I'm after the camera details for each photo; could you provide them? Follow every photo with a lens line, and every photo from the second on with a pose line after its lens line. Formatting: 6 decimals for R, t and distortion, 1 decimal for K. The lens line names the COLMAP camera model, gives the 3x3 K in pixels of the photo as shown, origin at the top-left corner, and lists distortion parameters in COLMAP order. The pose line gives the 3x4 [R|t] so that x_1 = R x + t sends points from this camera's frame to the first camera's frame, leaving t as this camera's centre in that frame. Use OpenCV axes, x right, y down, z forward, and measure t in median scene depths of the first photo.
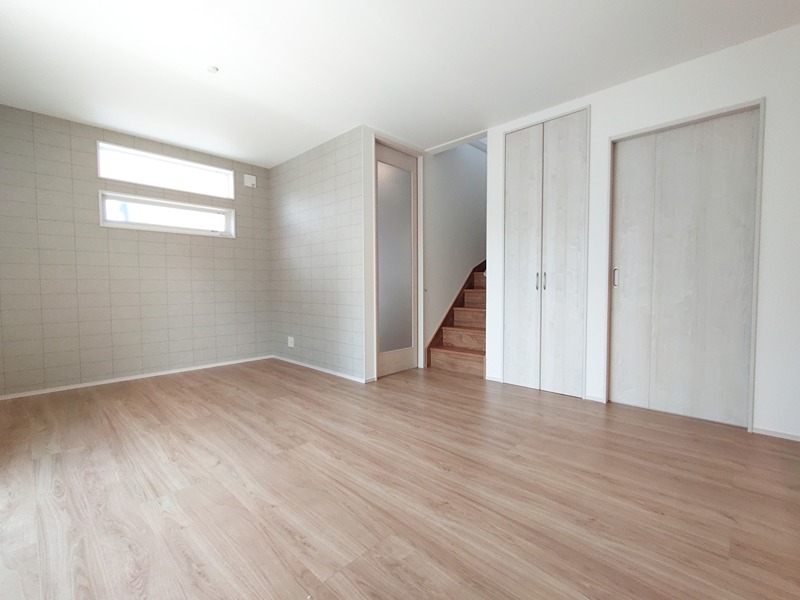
lens RADIAL K [[358.5, 0, 400.0], [0, 358.5, 300.0], [0, 0, 1]] dist [-0.001790, -0.000693]
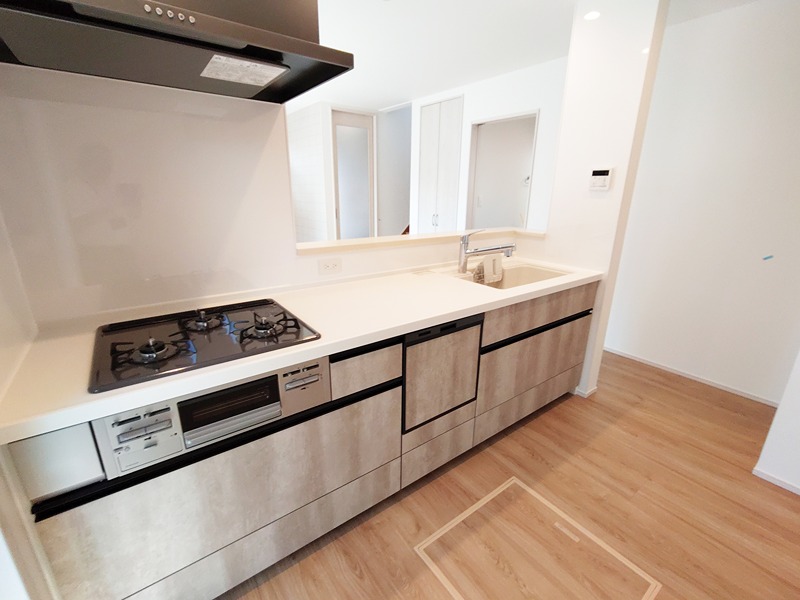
lens RADIAL K [[358.5, 0, 400.0], [0, 358.5, 300.0], [0, 0, 1]] dist [-0.001790, -0.000693]
pose [[0.984715, 0.069004, -0.159923, 0.691894], [-0.025302, 0.965106, 0.260635, -0.157277], [0.172327, -0.252605, 0.952100, -0.696542]]
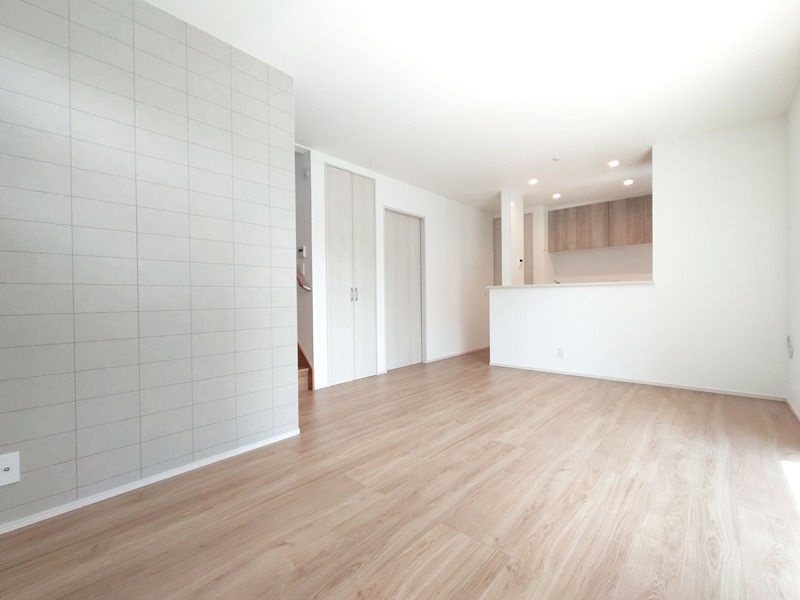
lens RADIAL K [[358.5, 0, 400.0], [0, 358.5, 300.0], [0, 0, 1]] dist [-0.001790, -0.000693]
pose [[-0.037520, -0.002127, 0.999294, -1.222788], [0.054517, 0.998504, 0.004173, -0.040097], [-0.997808, 0.054635, -0.037348, 1.204005]]
